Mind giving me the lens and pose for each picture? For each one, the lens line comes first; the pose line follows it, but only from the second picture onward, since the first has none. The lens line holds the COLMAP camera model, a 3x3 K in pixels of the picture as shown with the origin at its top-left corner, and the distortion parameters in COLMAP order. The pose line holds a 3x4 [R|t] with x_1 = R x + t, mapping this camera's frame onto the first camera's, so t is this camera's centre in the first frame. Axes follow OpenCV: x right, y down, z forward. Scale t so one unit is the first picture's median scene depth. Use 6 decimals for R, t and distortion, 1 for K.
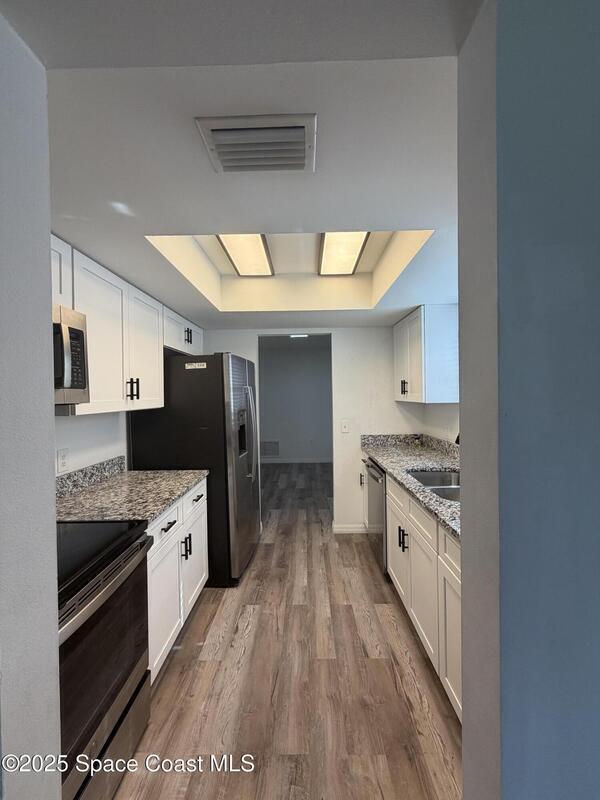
lens RADIAL K [[318.4, 0, 300.6], [0, 318.4, 396.4], [0, 0, 1]] dist [-0.003276, 0.000225]
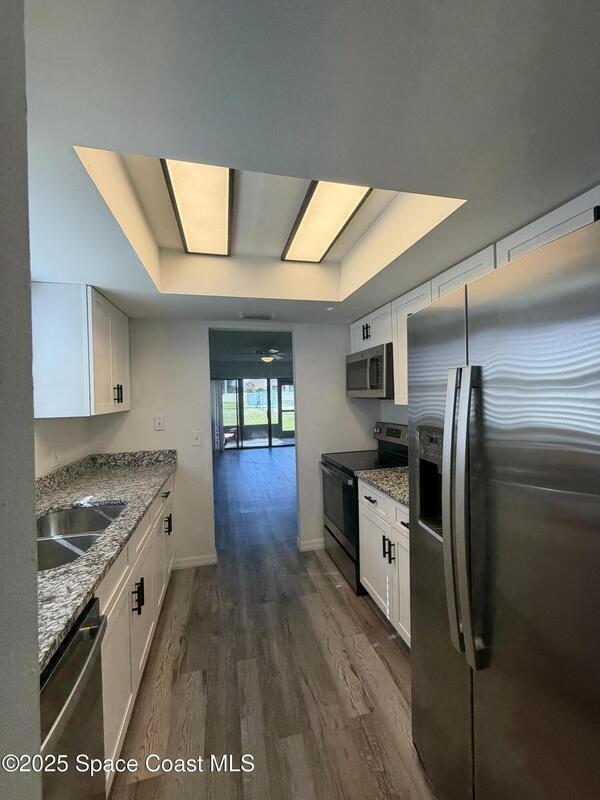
lens RADIAL K [[318.4, 0, 300.6], [0, 318.4, 396.4], [0, 0, 1]] dist [-0.003276, 0.000225]
pose [[-0.967854, 0.026436, -0.250120, 0.141311], [0.024704, 0.999644, 0.010062, -0.014952], [0.250297, 0.003560, -0.968163, 1.946463]]
